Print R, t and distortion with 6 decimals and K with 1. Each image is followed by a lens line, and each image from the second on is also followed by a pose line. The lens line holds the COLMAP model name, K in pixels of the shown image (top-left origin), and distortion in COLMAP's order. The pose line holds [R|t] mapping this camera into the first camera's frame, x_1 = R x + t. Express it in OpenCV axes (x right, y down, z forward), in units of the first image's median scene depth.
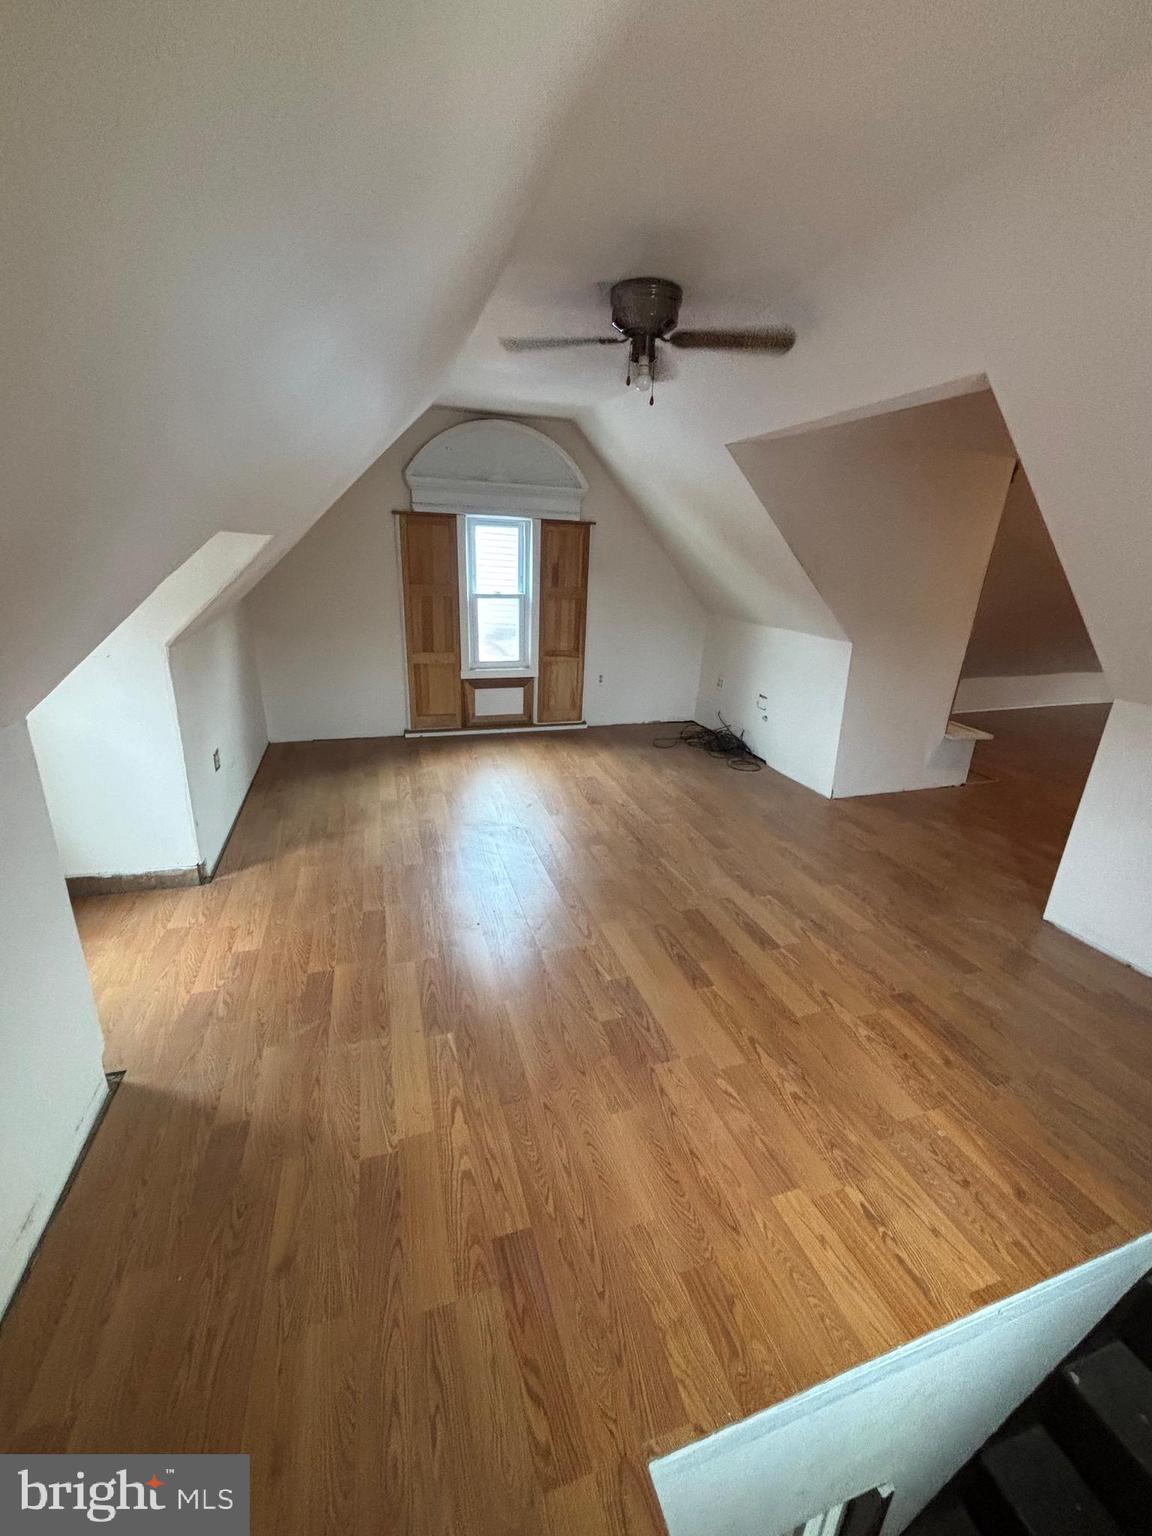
lens RADIAL K [[615.4, 0, 576.0], [0, 615.4, 768.0], [0, 0, 1]] dist [0.000434, -0.000099]
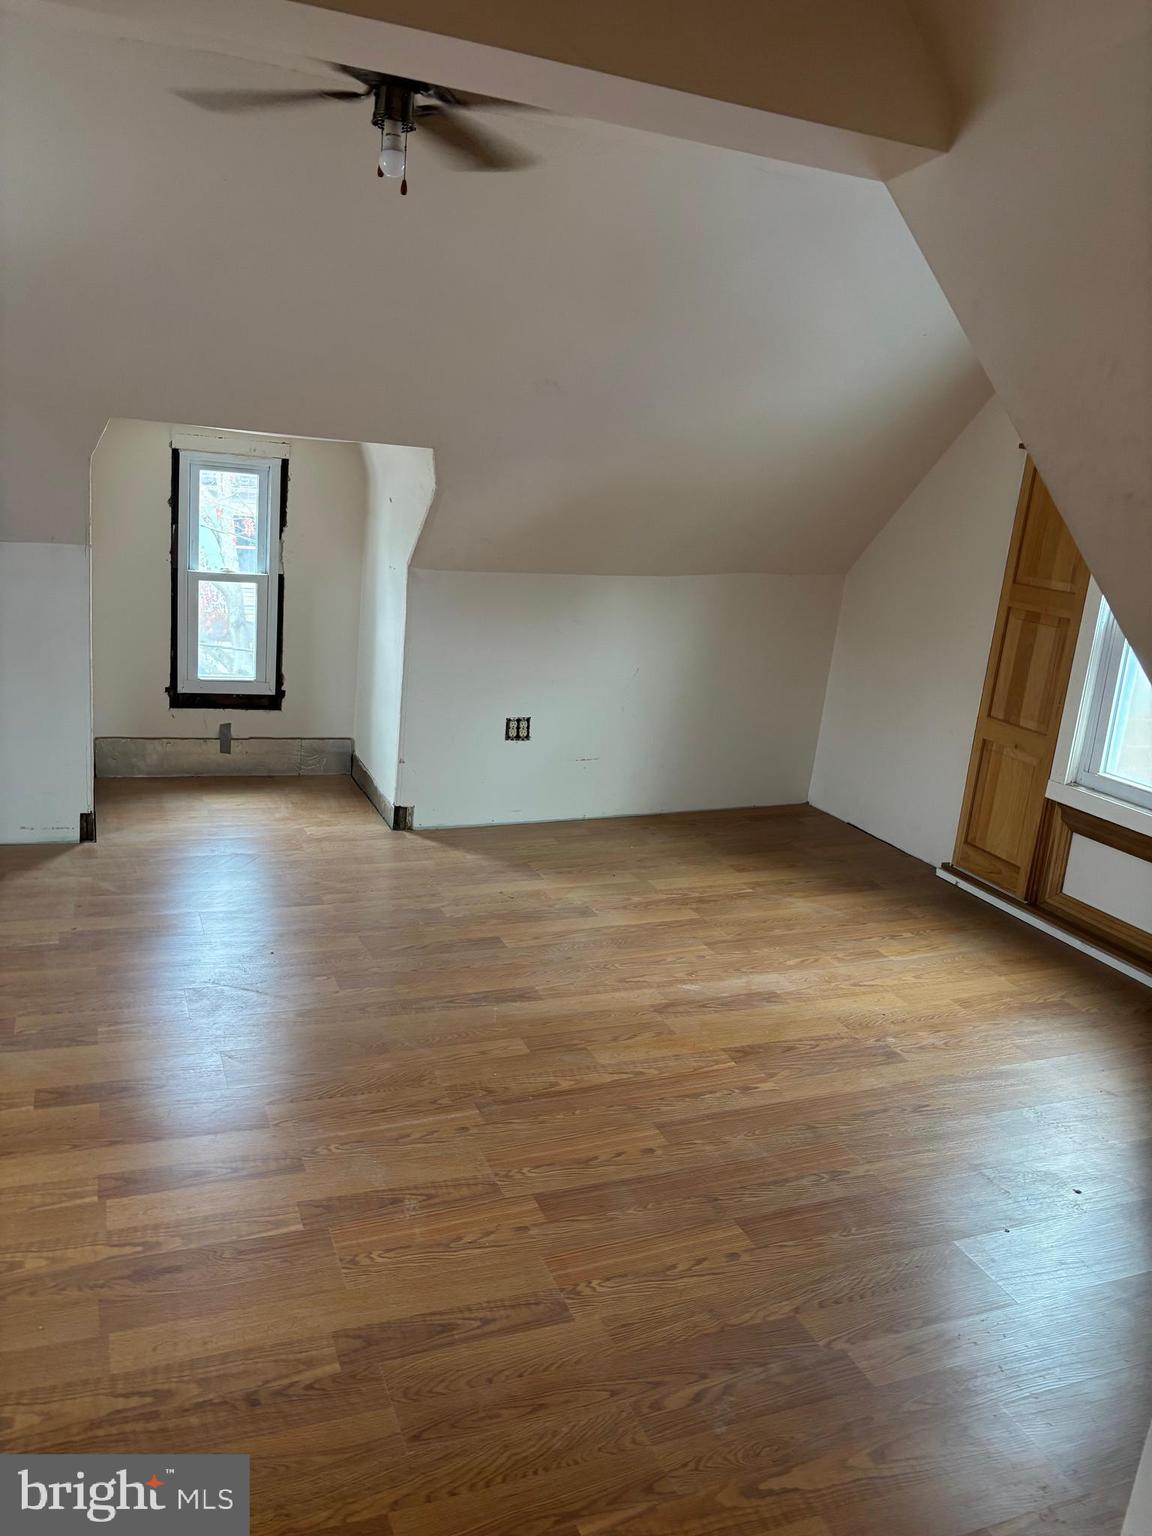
lens RADIAL K [[1206.2, 0, 576.0], [0, 1206.2, 768.0], [0, 0, 1]] dist [-0.004759, -0.005342]
pose [[0.068666, 0.220596, -0.972945, 0.793139], [-0.413651, 0.893761, 0.173448, -0.219308], [0.907842, 0.390550, 0.152621, 0.697031]]
